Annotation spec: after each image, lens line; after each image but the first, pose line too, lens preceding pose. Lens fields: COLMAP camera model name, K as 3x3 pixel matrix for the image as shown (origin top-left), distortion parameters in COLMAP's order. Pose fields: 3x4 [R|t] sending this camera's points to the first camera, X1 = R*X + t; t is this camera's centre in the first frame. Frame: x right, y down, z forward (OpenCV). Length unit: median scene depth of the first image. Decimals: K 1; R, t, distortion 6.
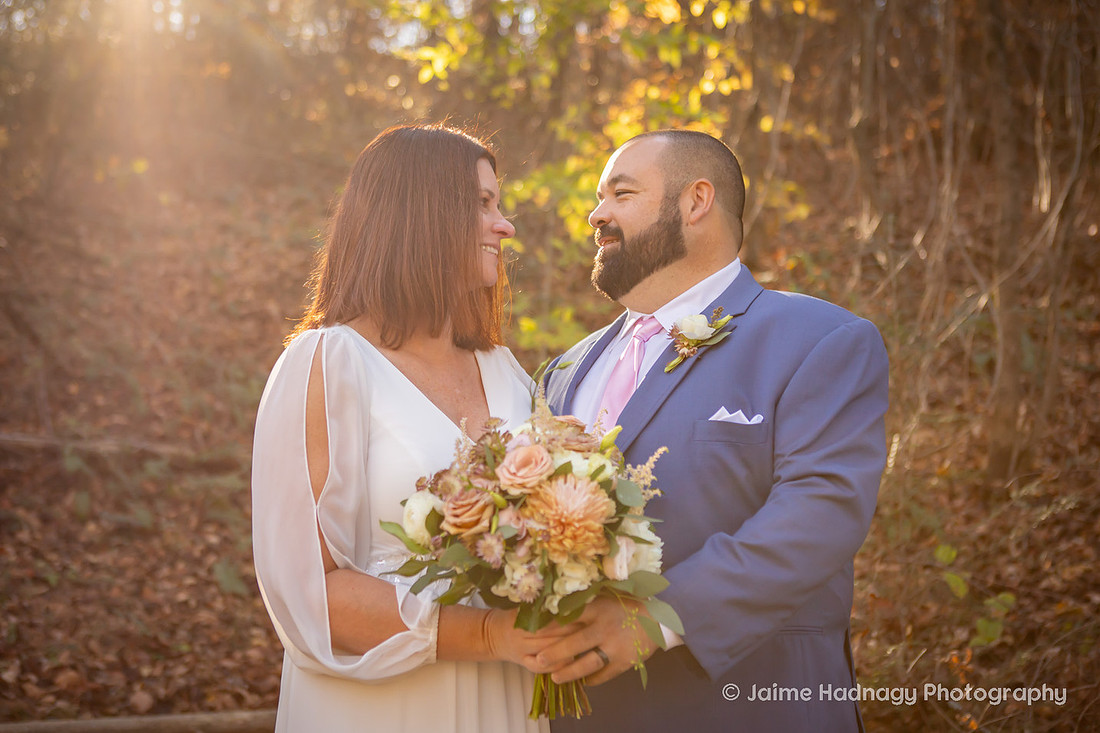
lens RADIAL K [[1507.7, 0, 546.8], [0, 1507.7, 354.3], [0, 0, 1]] dist [0.052726, 0.000000]
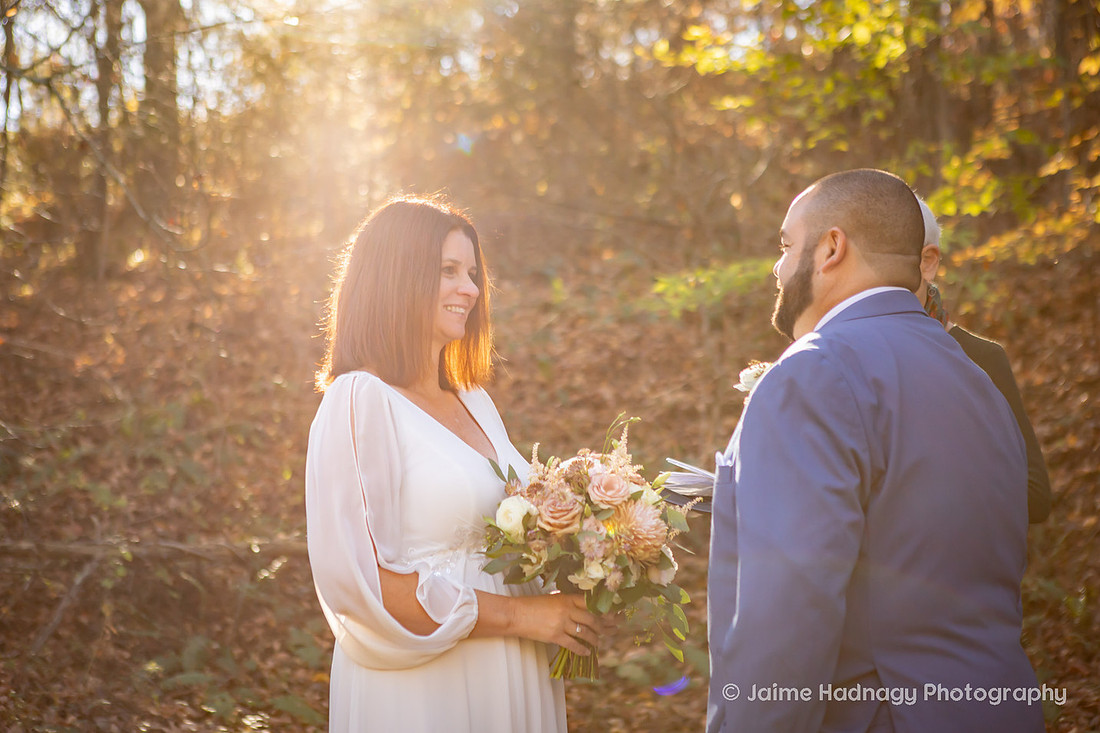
lens RADIAL K [[1925.1, 0, 558.7], [0, 1925.1, 401.6], [0, 0, 1]] dist [0.124979, 0.000000]
pose [[0.976162, -0.076970, -0.202936, 0.038883], [0.072401, 0.996929, -0.029853, 0.012108], [0.204611, 0.014449, 0.978737, -0.214525]]
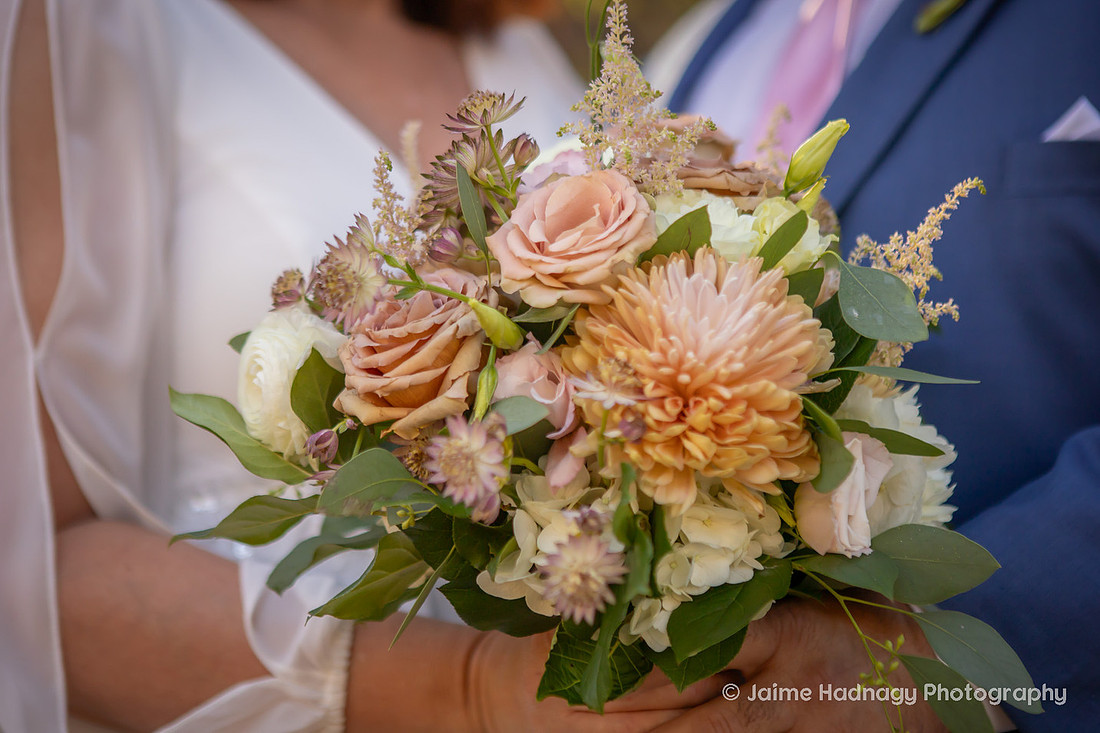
lens RADIAL K [[2075.9, 0, 541.5], [0, 2075.9, 368.5], [0, 0, 1]] dist [0.051726, 0.000000]
pose [[0.999237, 0.001301, -0.039045, -0.002746], [0.001474, 0.997477, 0.070970, 0.070434], [0.039038, -0.070973, 0.996714, 0.507311]]
